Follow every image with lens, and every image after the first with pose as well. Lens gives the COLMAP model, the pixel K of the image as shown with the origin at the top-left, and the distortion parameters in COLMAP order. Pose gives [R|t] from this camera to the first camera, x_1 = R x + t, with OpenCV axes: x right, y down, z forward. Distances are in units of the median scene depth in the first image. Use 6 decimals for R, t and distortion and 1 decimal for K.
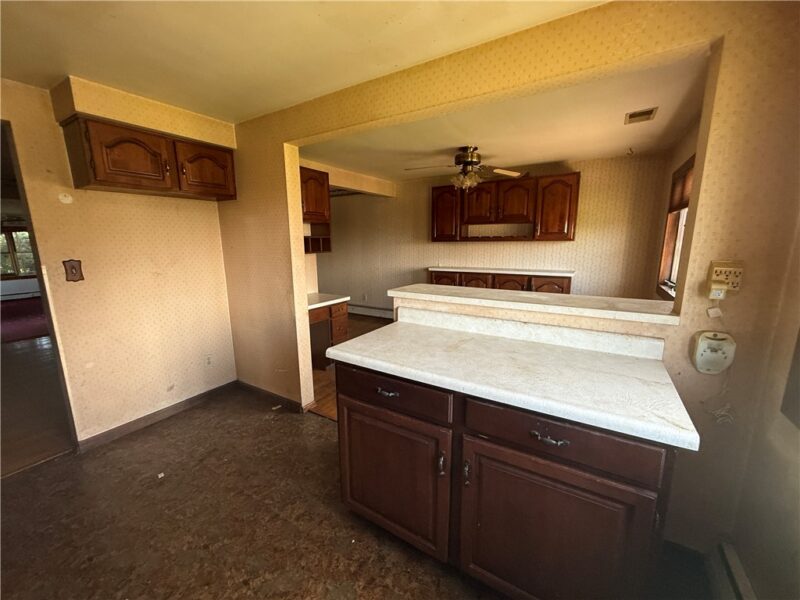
lens RADIAL K [[321.2, 0, 397.4], [0, 321.2, 299.6], [0, 0, 1]] dist [-0.000835, -0.000082]
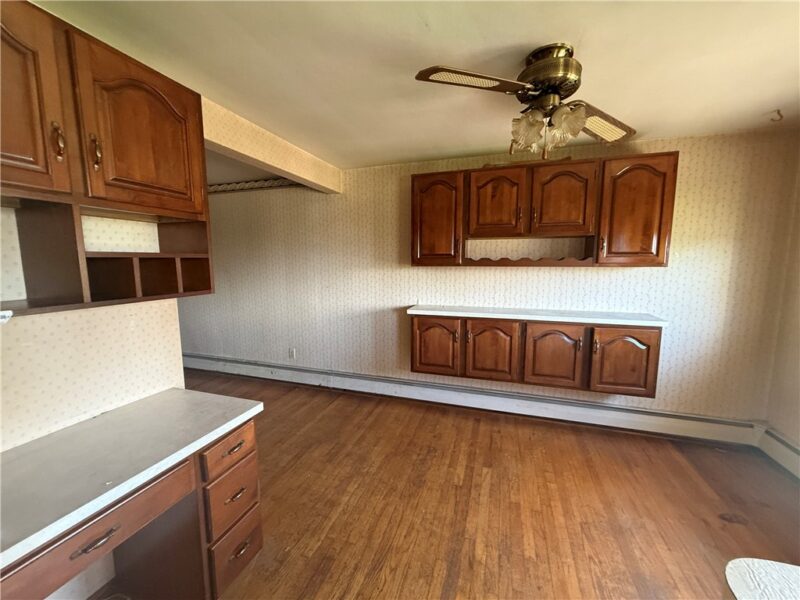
lens RADIAL K [[321.2, 0, 401.4], [0, 321.2, 302.7], [0, 0, 1]] dist [-0.000835, -0.000082]
pose [[0.970253, -0.022350, 0.241058, -0.064097], [0.035406, 0.998123, -0.049963, -0.094014], [-0.239489, 0.057012, 0.969224, 0.488731]]
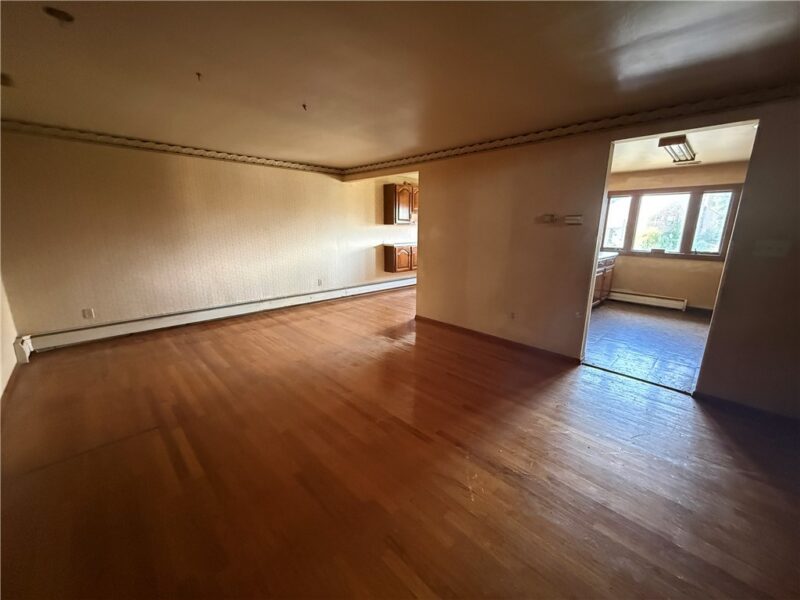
lens RADIAL K [[321.2, 0, 399.8], [0, 321.2, 299.7], [0, 0, 1]] dist [-0.000835, -0.000082]
pose [[0.235420, -0.211110, 0.948689, -1.376347], [0.165044, 0.970630, 0.175036, -0.121481], [-0.957778, 0.115368, 0.263348, 0.758018]]
